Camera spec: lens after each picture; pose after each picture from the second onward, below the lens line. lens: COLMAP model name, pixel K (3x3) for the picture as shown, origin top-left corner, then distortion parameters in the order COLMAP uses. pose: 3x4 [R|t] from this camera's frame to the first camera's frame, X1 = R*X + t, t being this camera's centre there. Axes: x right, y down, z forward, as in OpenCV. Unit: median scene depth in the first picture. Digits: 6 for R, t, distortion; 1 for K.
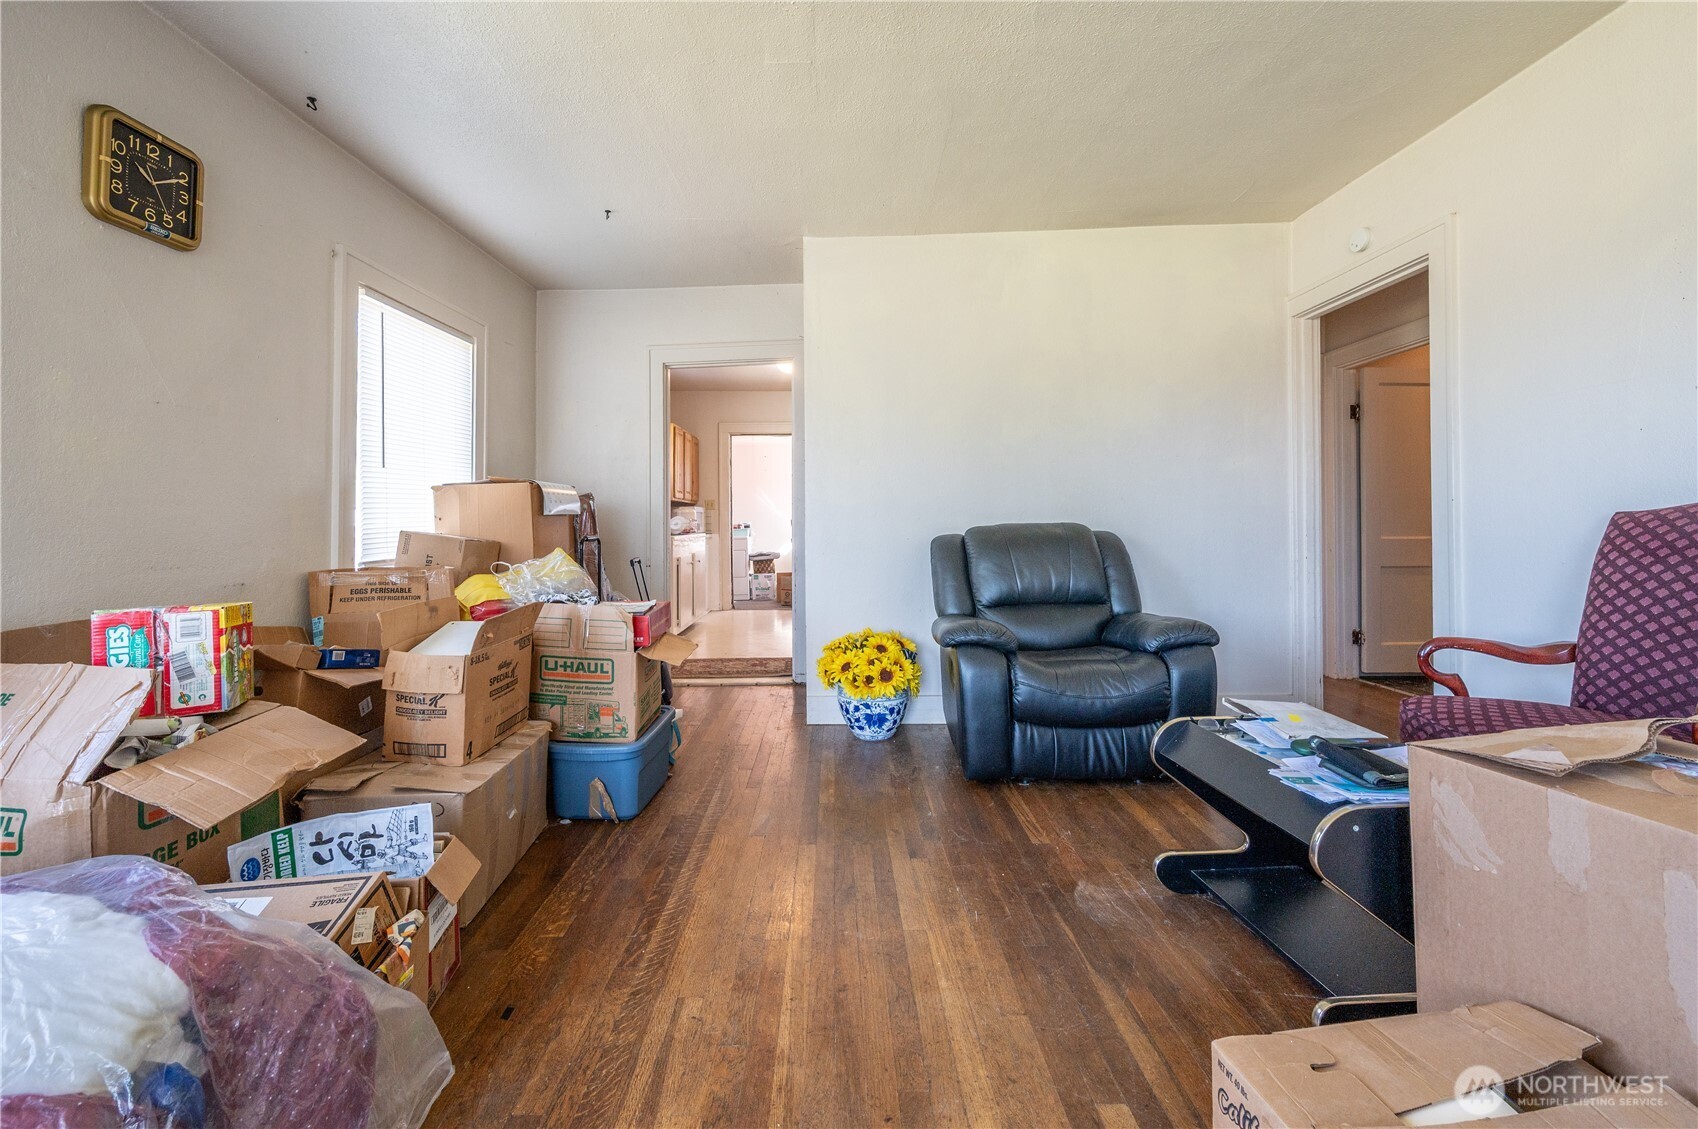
lens RADIAL K [[718.2, 0, 845.0], [0, 718.2, 510.4], [0, 0, 1]] dist [-0.001506, -0.001153]
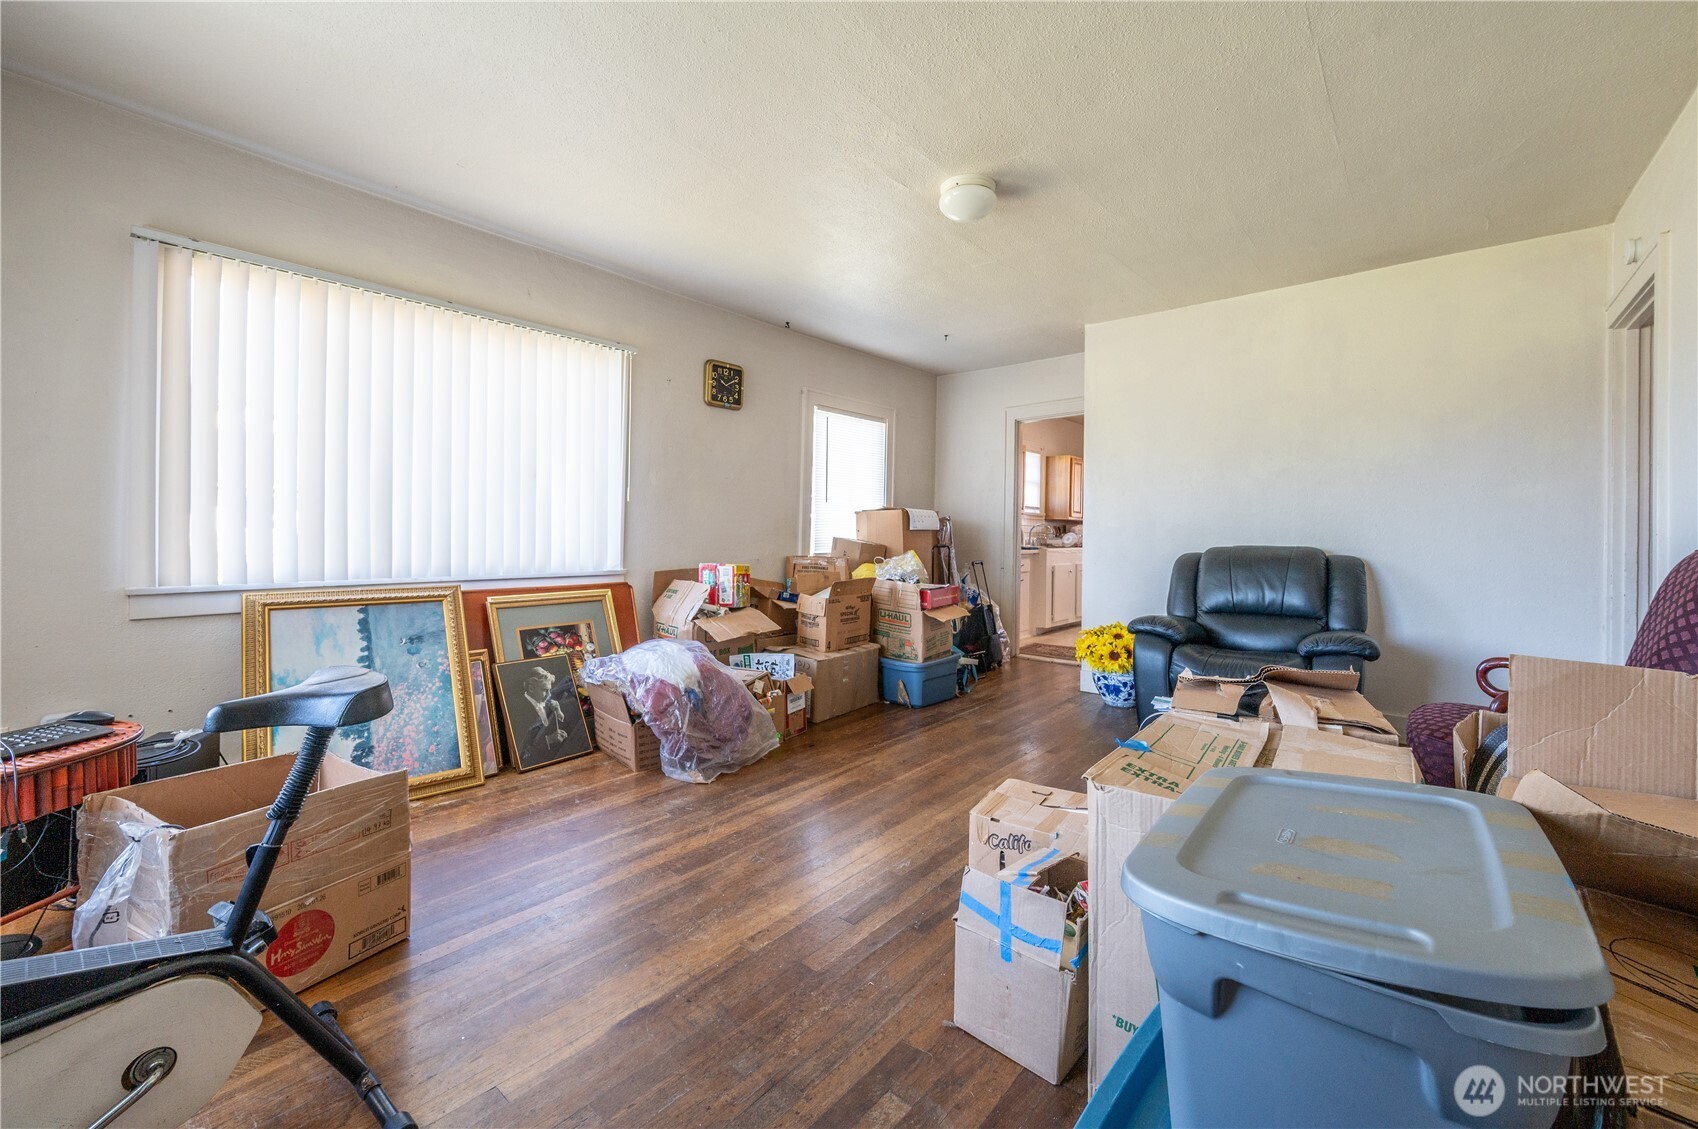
lens RADIAL K [[702.2, 0, 848.4], [0, 702.2, 531.2], [0, 0, 1]] dist [0.000182, -0.000053]
pose [[0.773525, 0.022094, -0.633381, 0.749705], [-0.015834, 0.999754, 0.015536, -0.020303], [0.633568, -0.001989, 0.773685, -0.486553]]
